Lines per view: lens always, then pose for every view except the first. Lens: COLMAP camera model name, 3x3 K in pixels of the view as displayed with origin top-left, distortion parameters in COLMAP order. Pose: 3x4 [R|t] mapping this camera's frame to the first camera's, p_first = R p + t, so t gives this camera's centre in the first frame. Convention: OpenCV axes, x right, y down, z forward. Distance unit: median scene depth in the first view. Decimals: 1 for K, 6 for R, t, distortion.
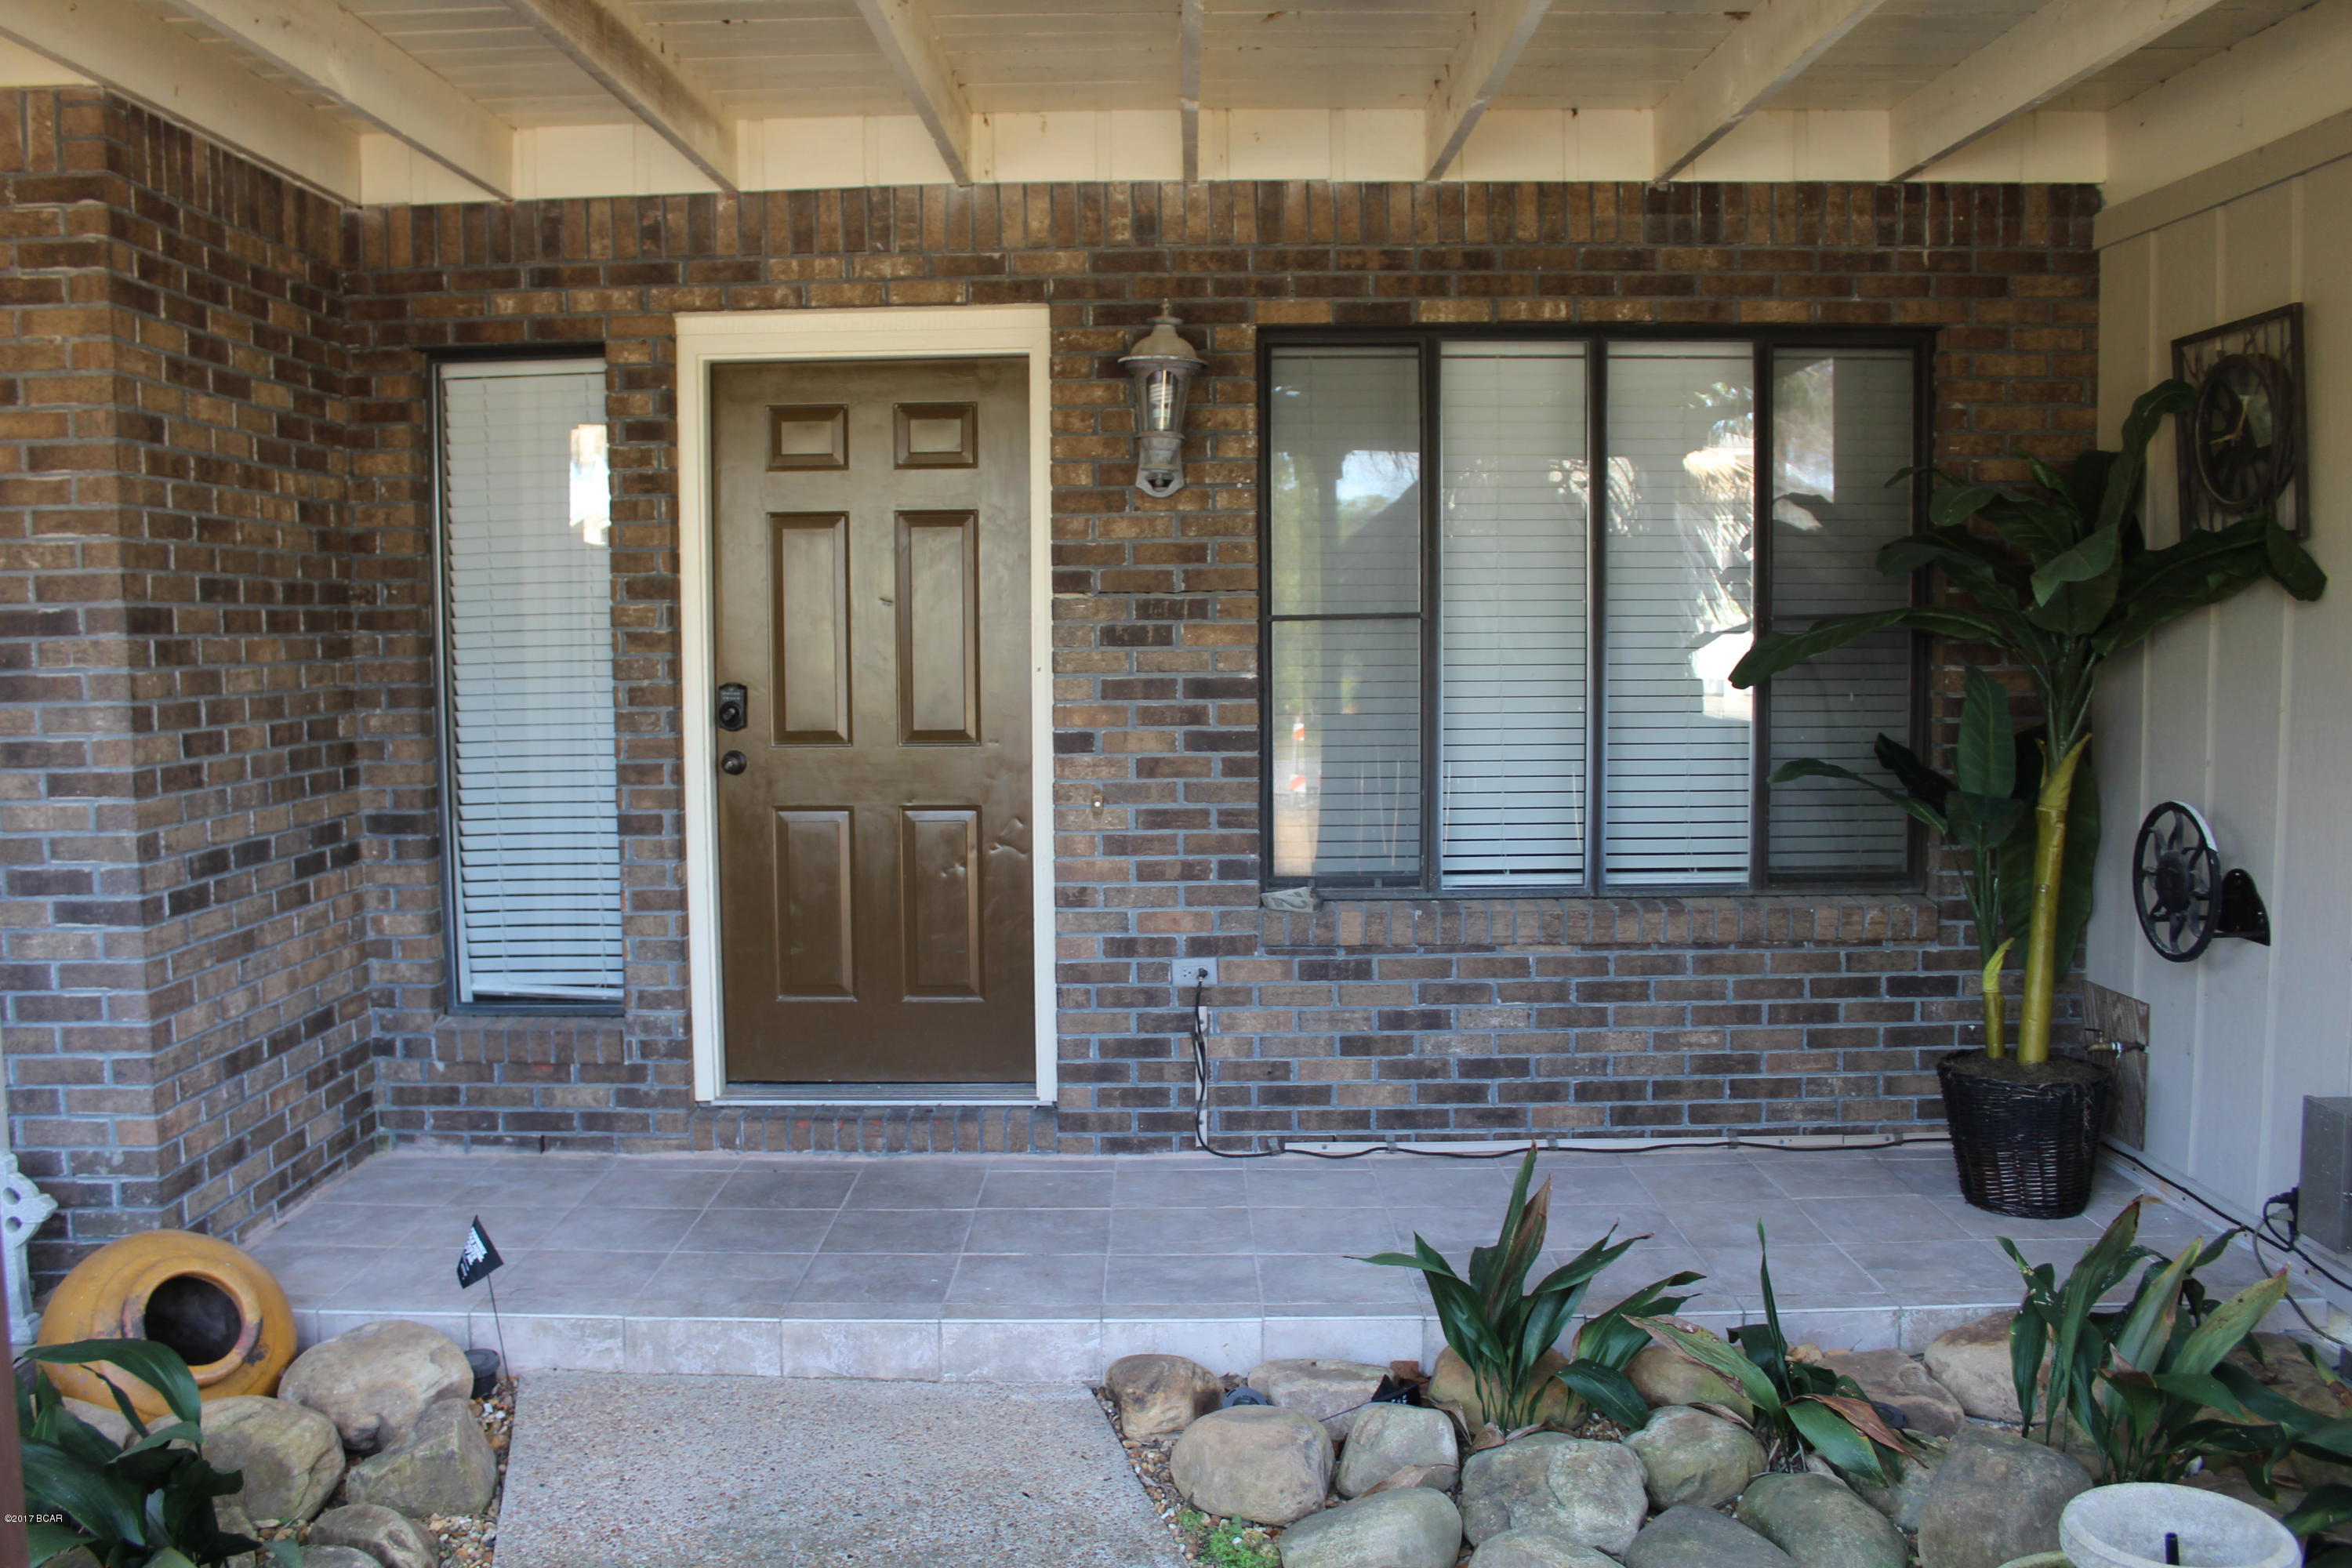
lens RADIAL K [[1956.8, 0, 1141.0], [0, 1956.8, 781.1], [0, 0, 1]] dist [-0.163790, 0.143538]
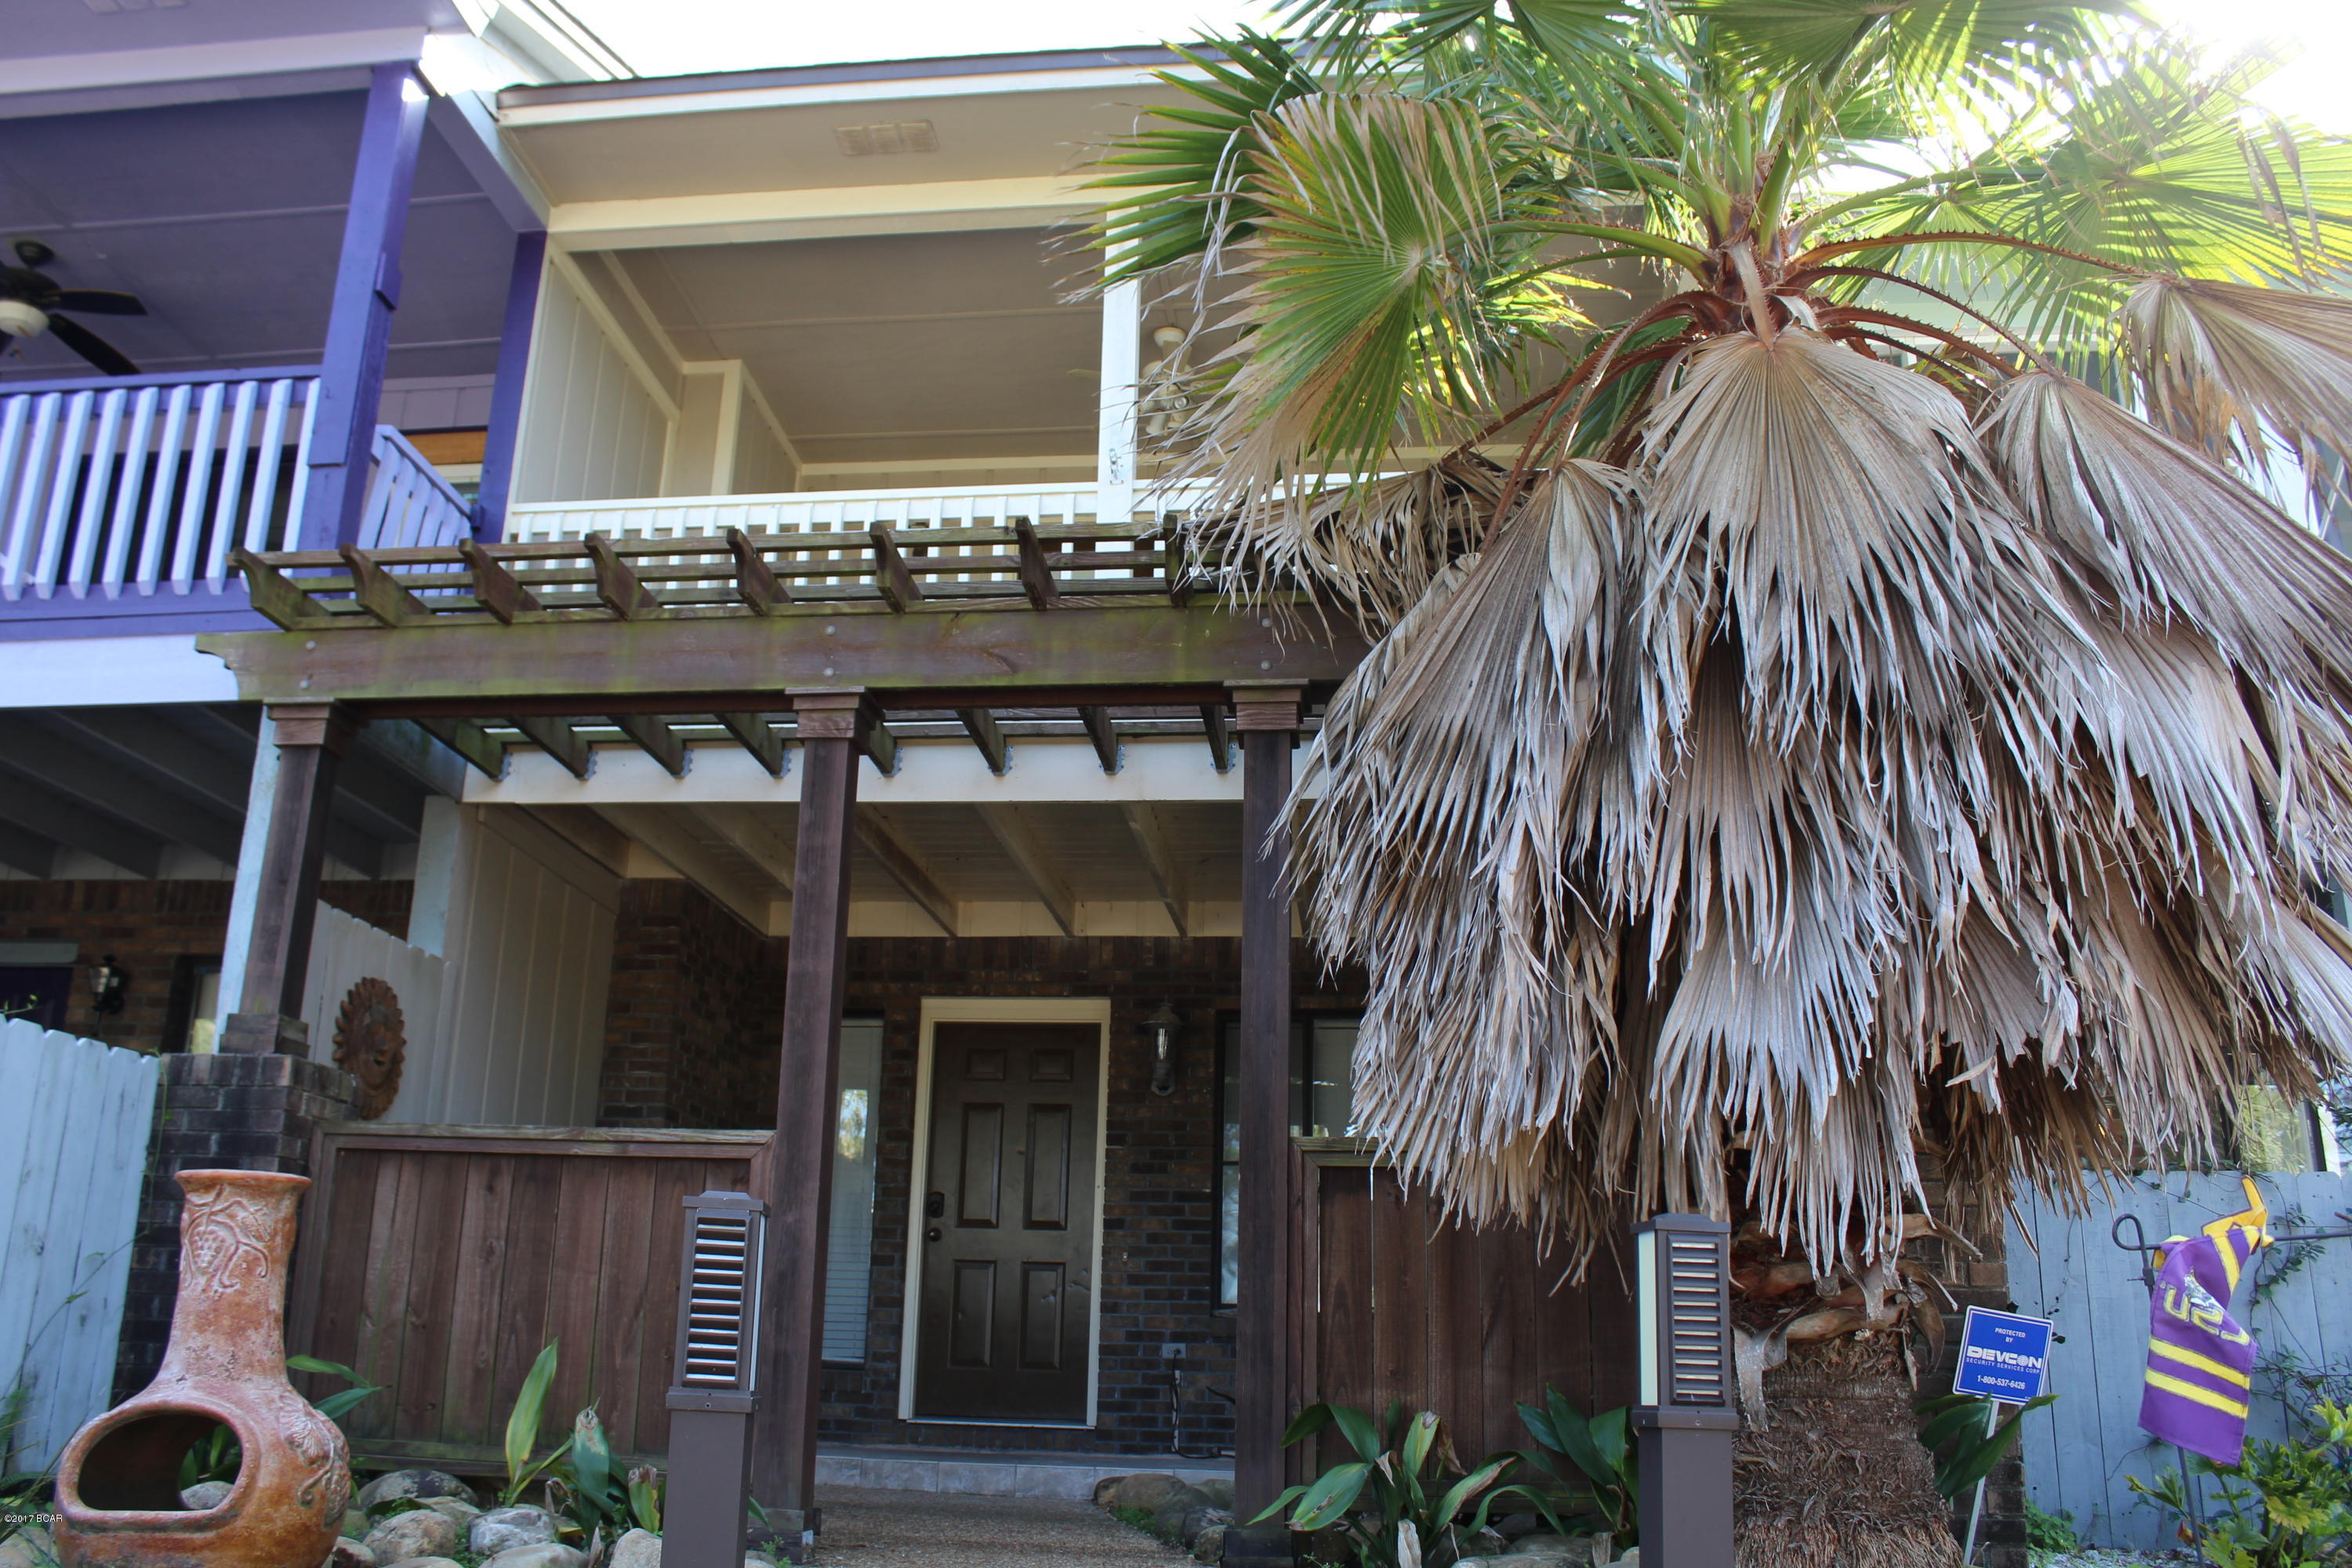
lens RADIAL K [[1956.8, 0, 1141.0], [0, 1956.8, 781.1], [0, 0, 1]] dist [-0.163790, 0.143538]
pose [[0.994910, 0.006409, -0.100562, 0.180317], [-0.044262, 0.924338, -0.378998, 0.299256], [0.090524, 0.381520, 0.919917, -0.898128]]
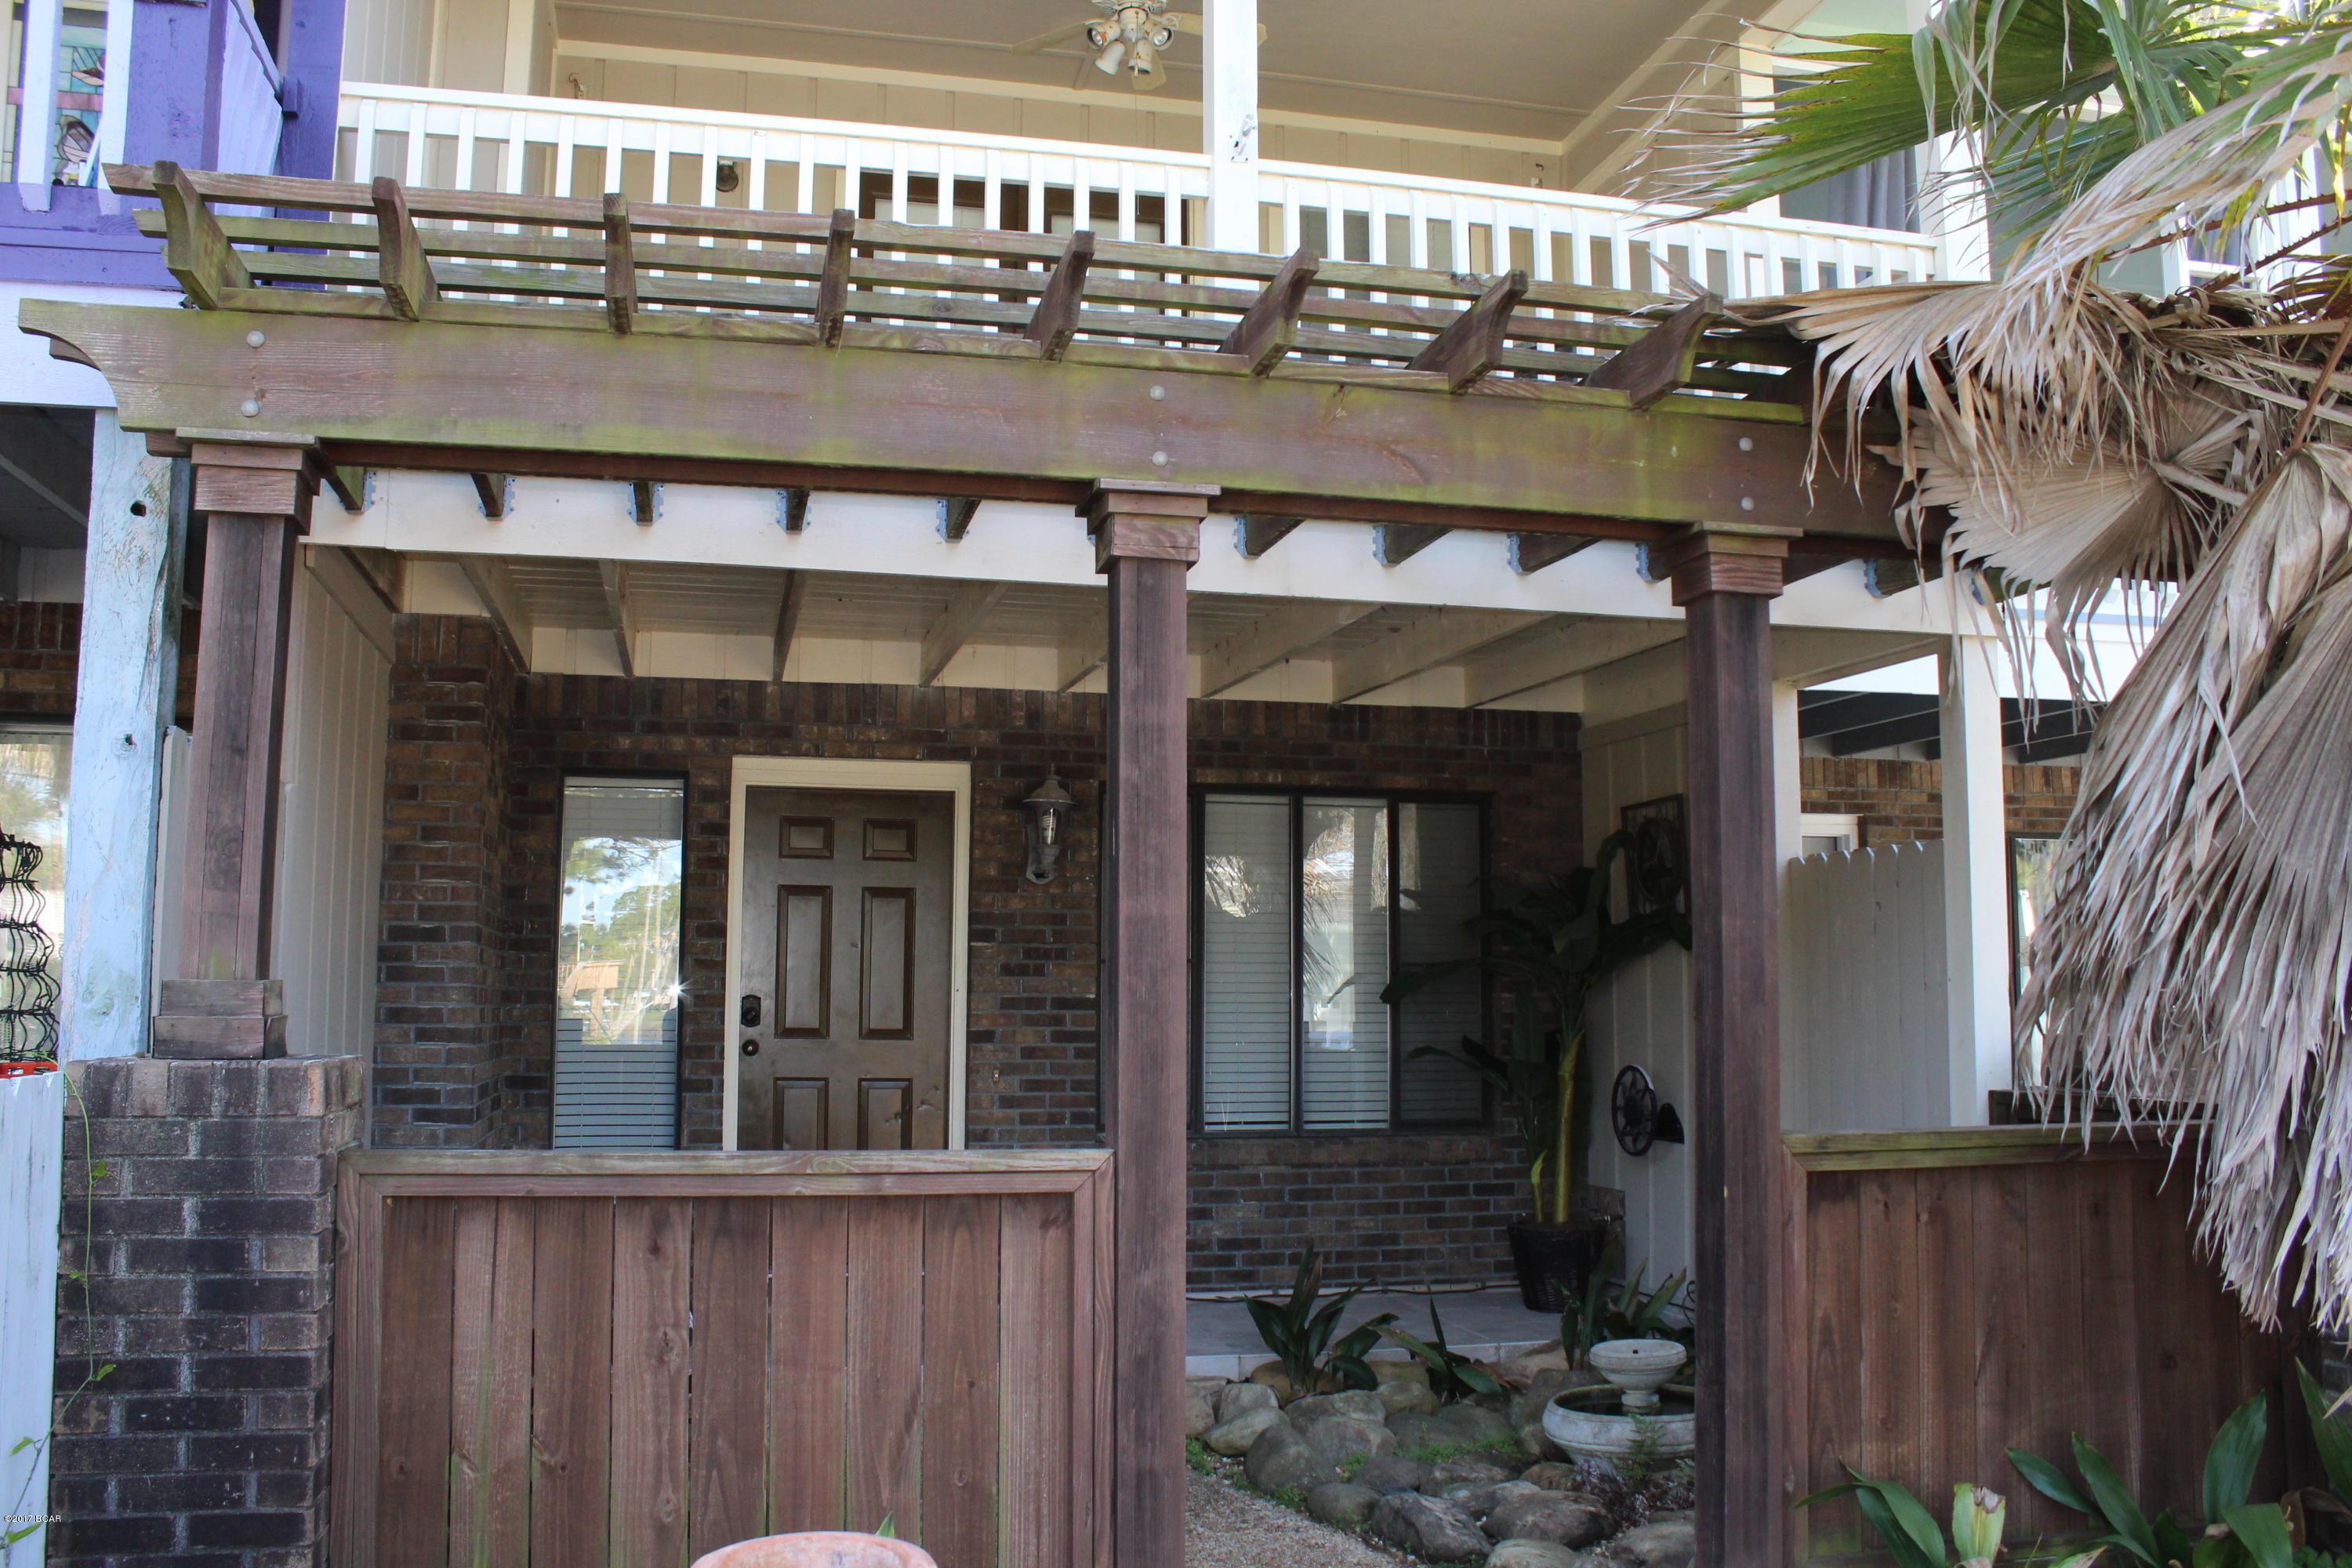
lens RADIAL K [[1967.5, 0, 1148.3], [0, 1967.5, 776.9], [0, 0, 1]] dist [-0.192147, 0.175646]
pose [[0.969744, 0.042449, 0.240405, -0.298287], [0.005482, 0.980731, -0.195284, 0.085875], [-0.244062, 0.190693, 0.950826, -0.587062]]
